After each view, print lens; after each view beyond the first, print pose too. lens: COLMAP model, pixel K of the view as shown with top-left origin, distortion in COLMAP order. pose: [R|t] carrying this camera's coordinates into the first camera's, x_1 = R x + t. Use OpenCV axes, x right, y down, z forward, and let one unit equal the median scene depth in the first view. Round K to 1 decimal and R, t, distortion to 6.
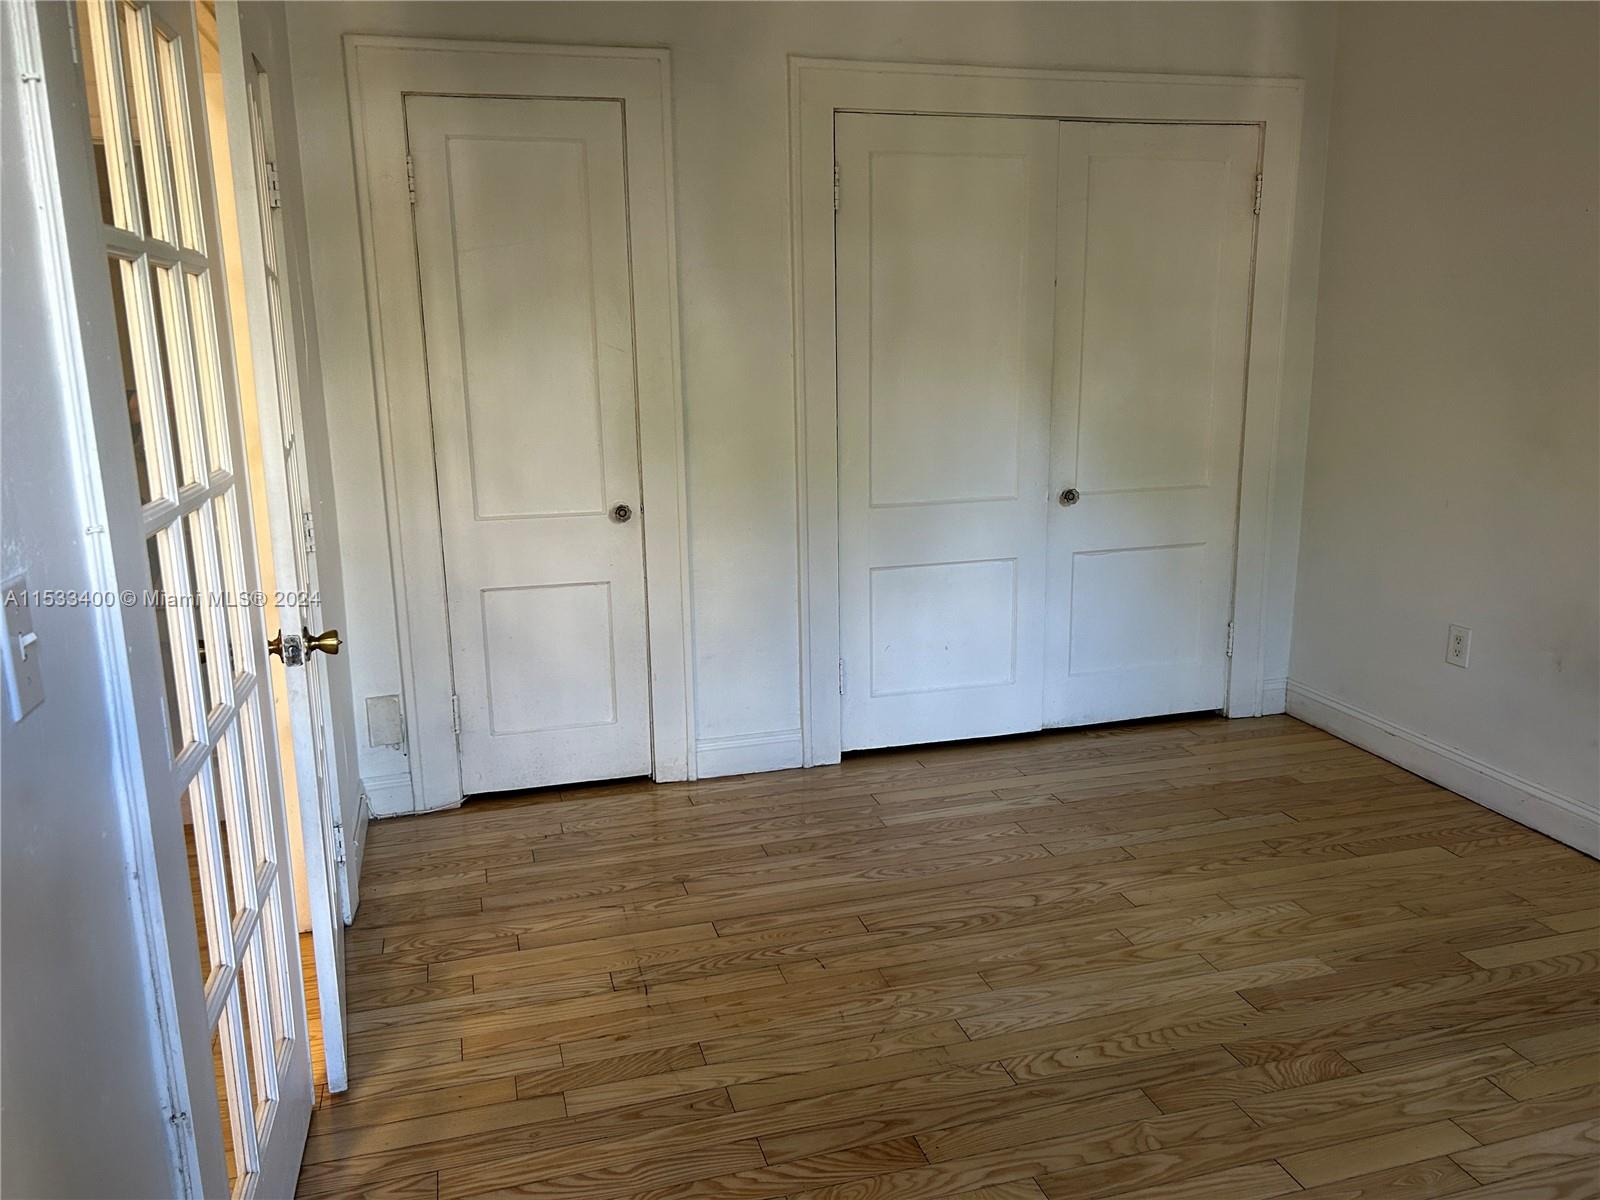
lens RADIAL K [[1214.0, 0, 802.3], [0, 1214.0, 587.9], [0, 0, 1]] dist [0.042523, -0.047308]
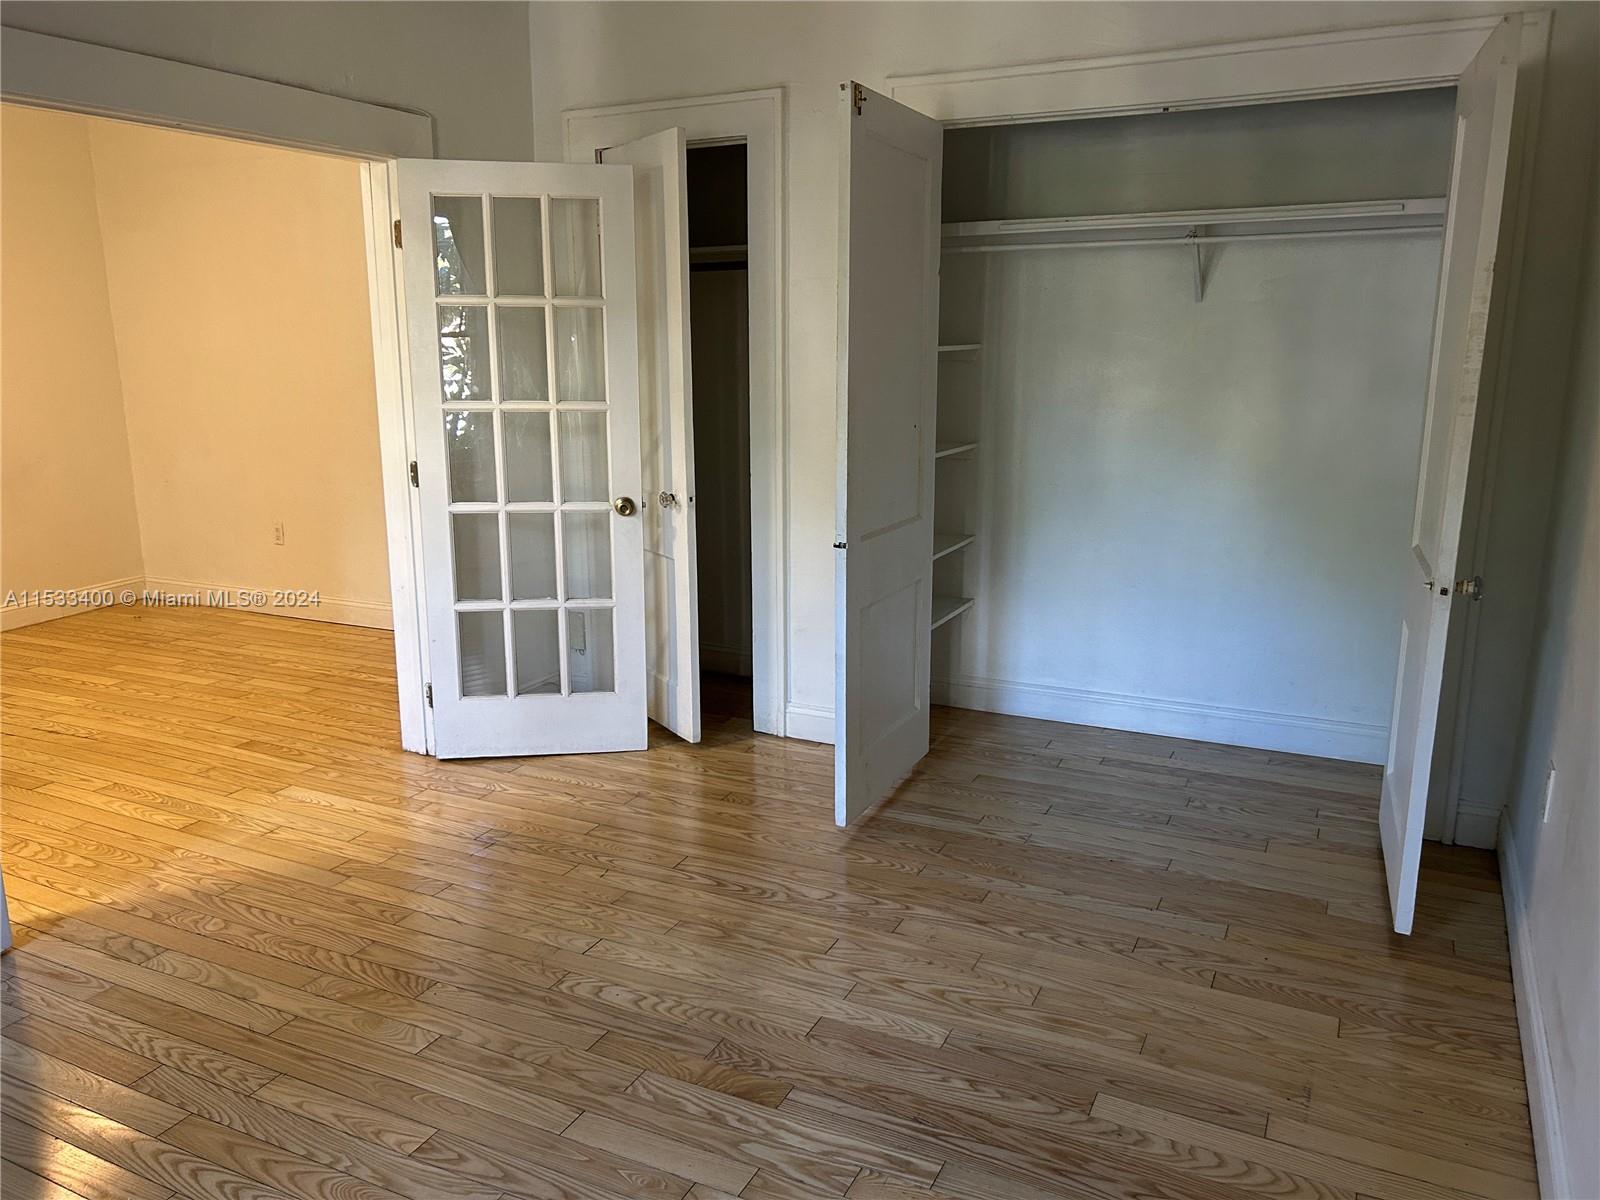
lens RADIAL K [[1214.0, 0, 800.8], [0, 1214.0, 601.9], [0, 0, 1]] dist [0.042523, -0.047308]
pose [[0.741385, 0.158712, -0.652042, 0.908831], [-0.149127, 0.986301, 0.070512, -0.066343], [0.654301, 0.044961, 0.754897, 0.222952]]
